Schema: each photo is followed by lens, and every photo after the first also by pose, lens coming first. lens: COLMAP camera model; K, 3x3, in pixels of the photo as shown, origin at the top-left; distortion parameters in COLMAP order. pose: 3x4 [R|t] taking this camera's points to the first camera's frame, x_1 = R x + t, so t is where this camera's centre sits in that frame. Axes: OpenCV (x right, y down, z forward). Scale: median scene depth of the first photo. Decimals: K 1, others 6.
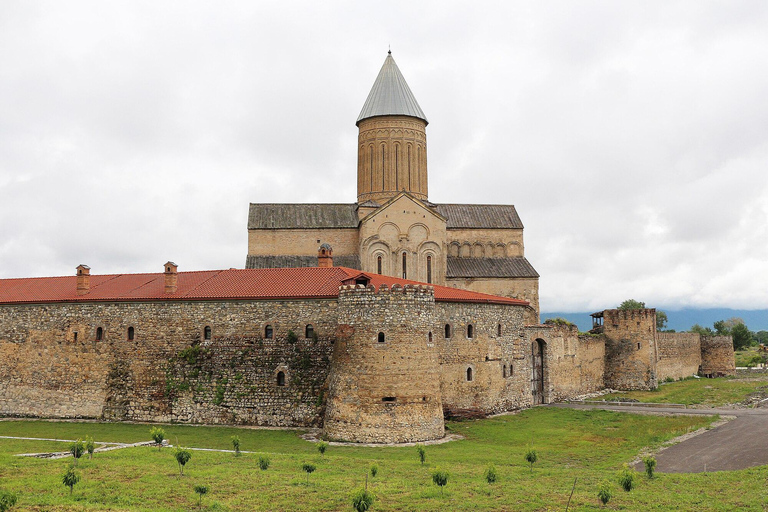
lens RADIAL K [[1008.9, 0, 384.0], [0, 1008.9, 256.0], [0, 0, 1]] dist [-0.000601, 0.009403]
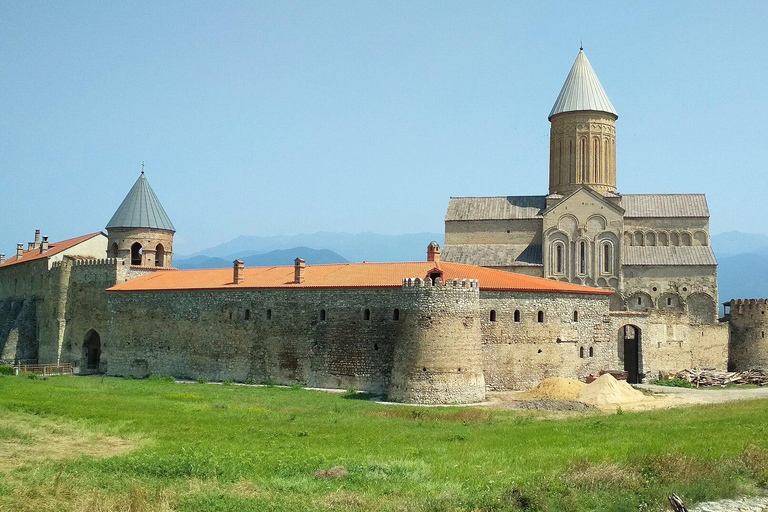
lens RADIAL K [[1008.9, 0, 384.0], [0, 1008.9, 256.0], [0, 0, 1]] dist [-0.000601, 0.009403]
pose [[0.967939, -0.000822, -0.251183, 0.196899], [0.004430, 0.999895, 0.013798, -0.012100], [0.251145, -0.014468, 0.967841, -0.167482]]
